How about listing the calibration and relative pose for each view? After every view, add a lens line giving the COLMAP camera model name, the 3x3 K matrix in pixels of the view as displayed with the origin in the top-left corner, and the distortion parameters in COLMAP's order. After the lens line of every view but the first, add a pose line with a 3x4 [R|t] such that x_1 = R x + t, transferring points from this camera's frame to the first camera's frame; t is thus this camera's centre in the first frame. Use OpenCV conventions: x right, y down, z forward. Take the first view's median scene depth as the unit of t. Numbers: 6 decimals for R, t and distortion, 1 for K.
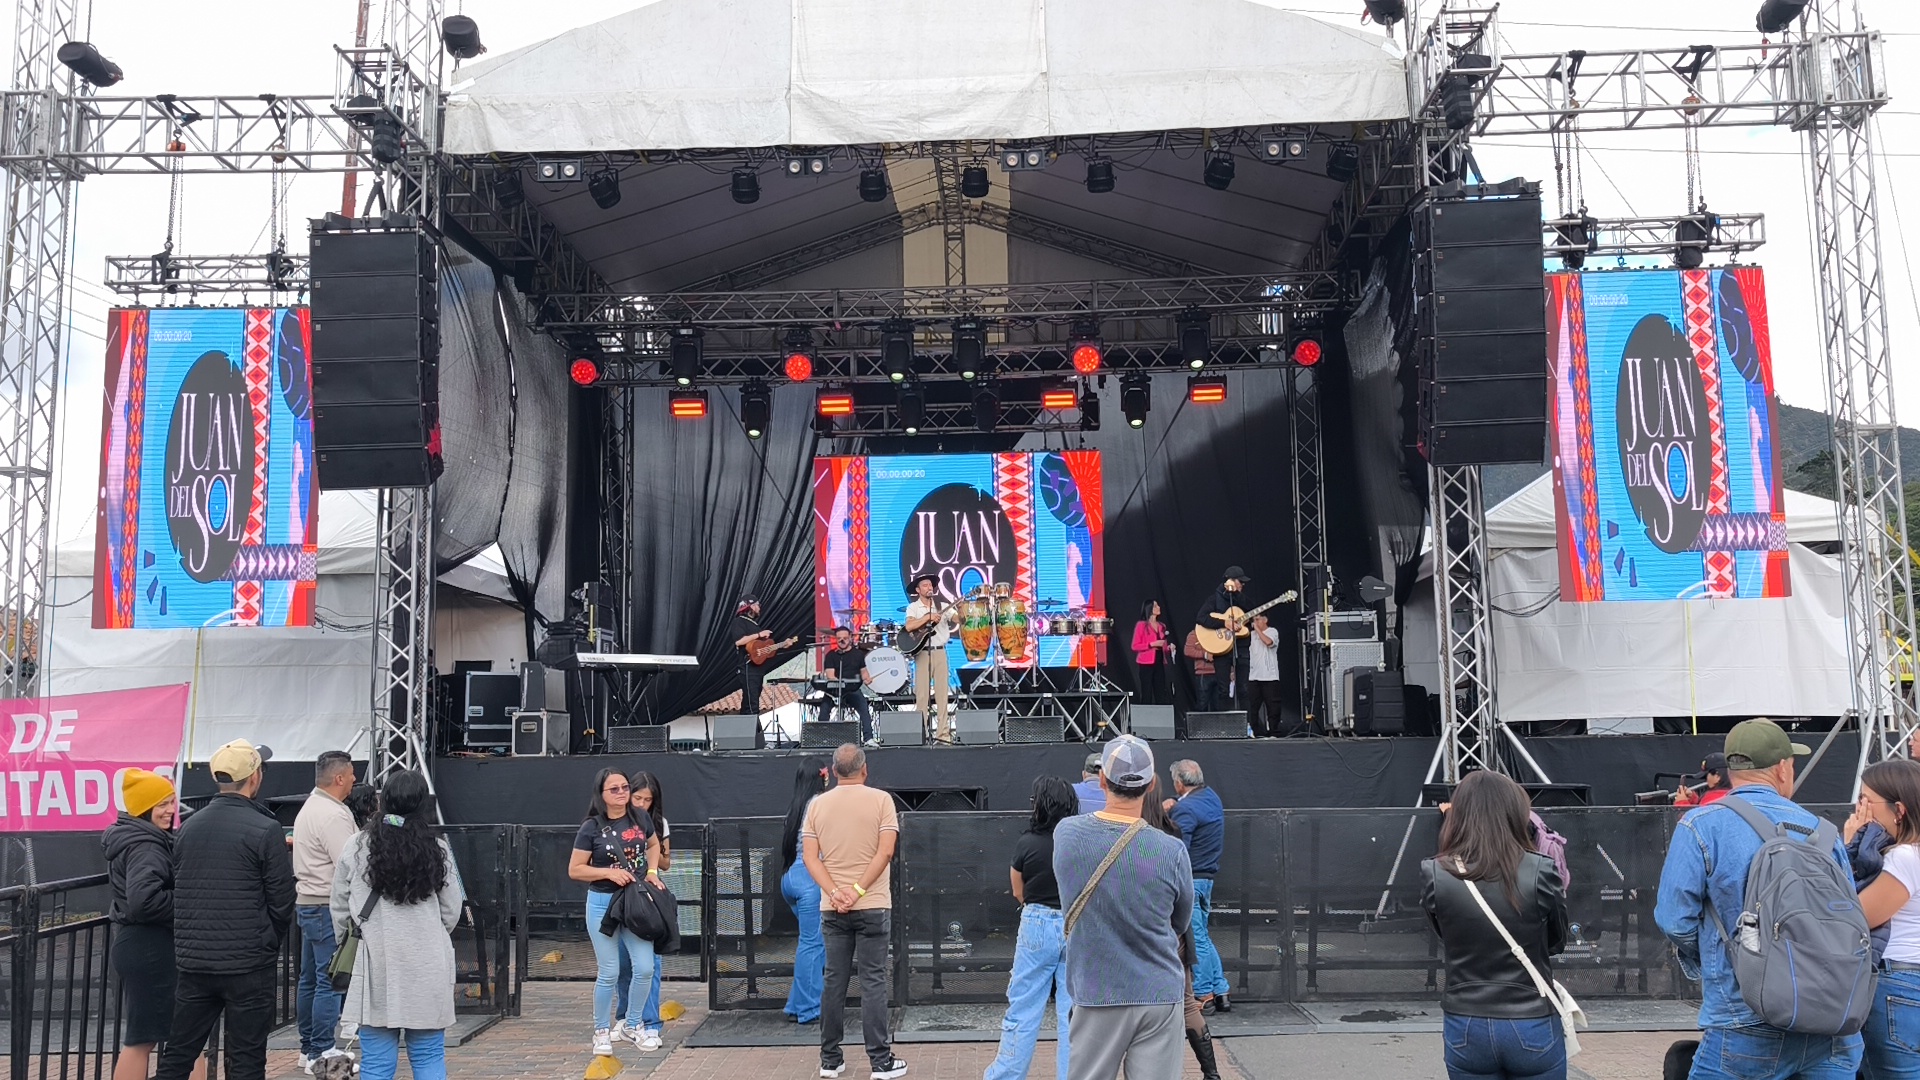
lens RADIAL K [[1608.7, 0, 962.1], [0, 1608.7, 541.1], [0, 0, 1]] dist [0.085209, -0.194867]
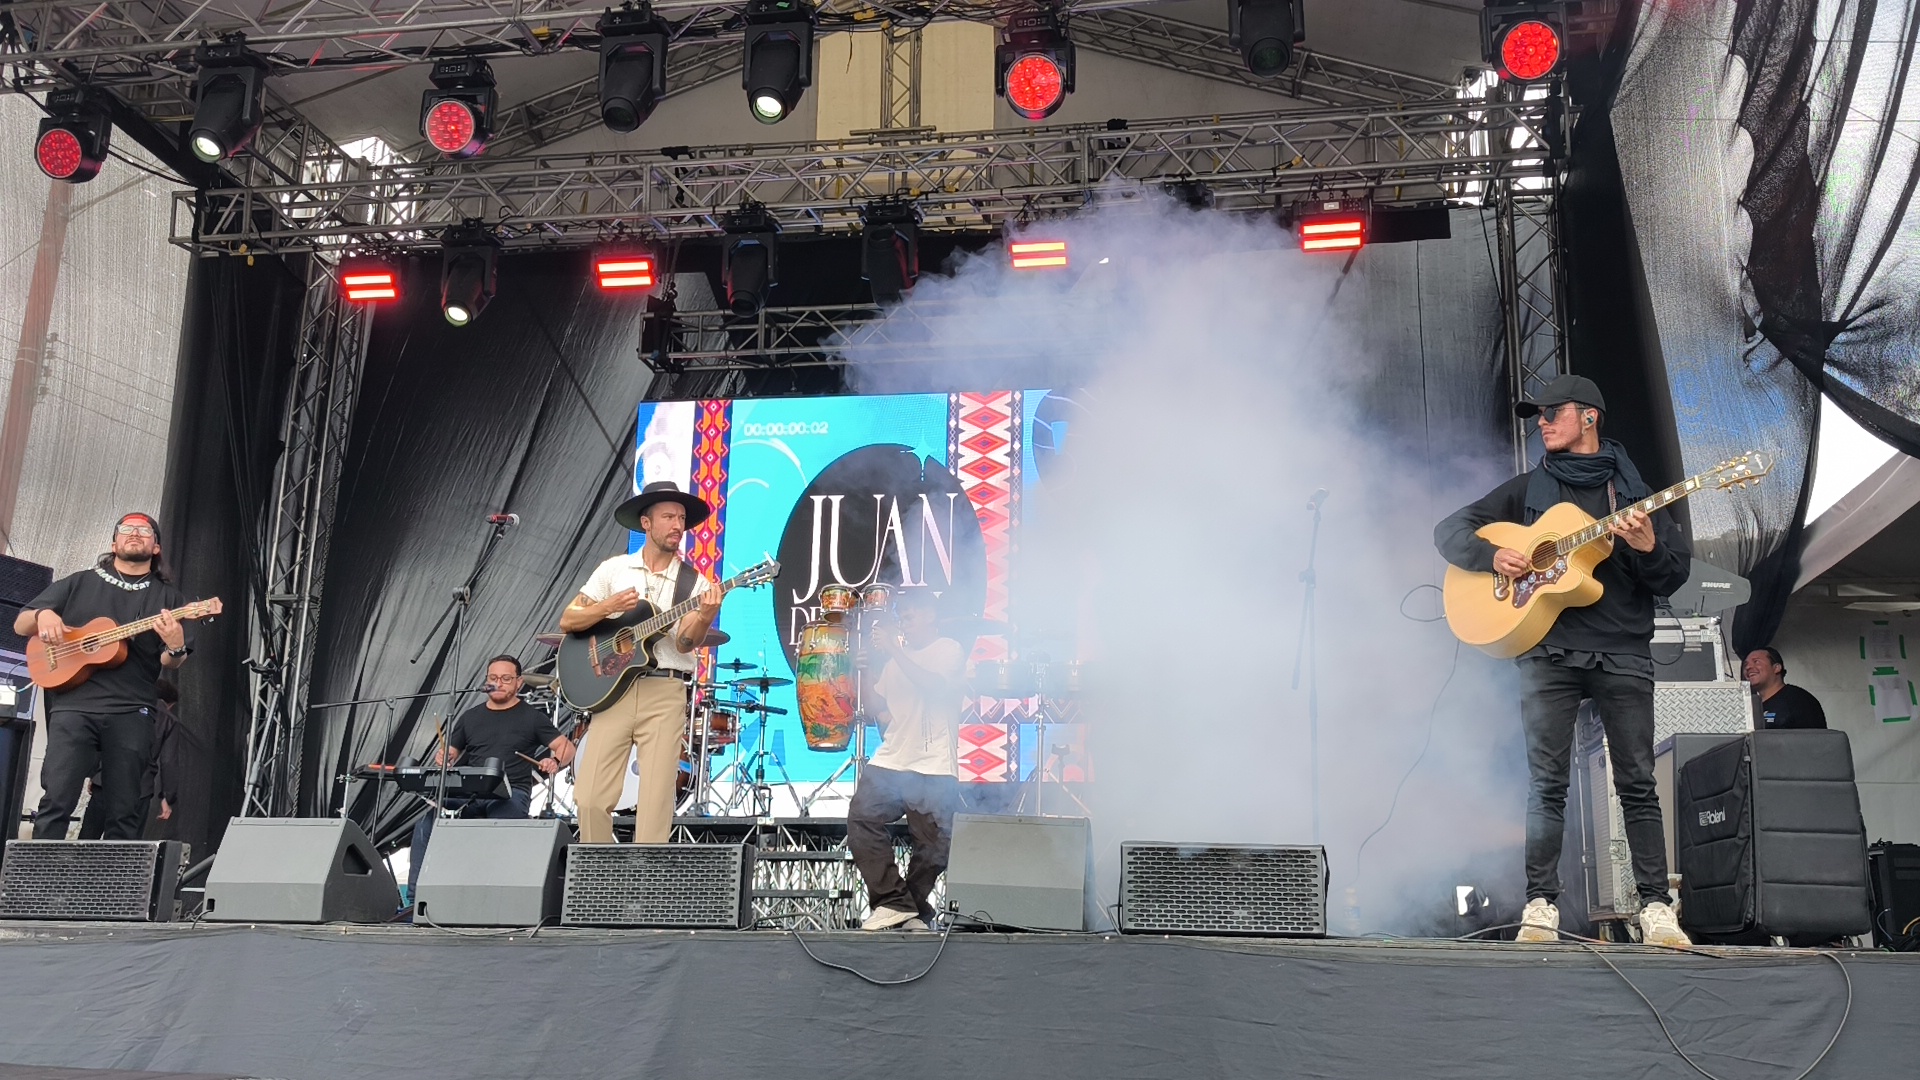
lens RADIAL K [[1634.1, 0, 966.7], [0, 1634.1, 542.7], [0, 0, 1]] dist [0.009763, 0.002263]
pose [[0.990718, 0.005617, -0.135816, 0.146030], [-0.019832, 0.994427, -0.103541, 0.079229], [0.134477, 0.105274, 0.985309, 0.657778]]
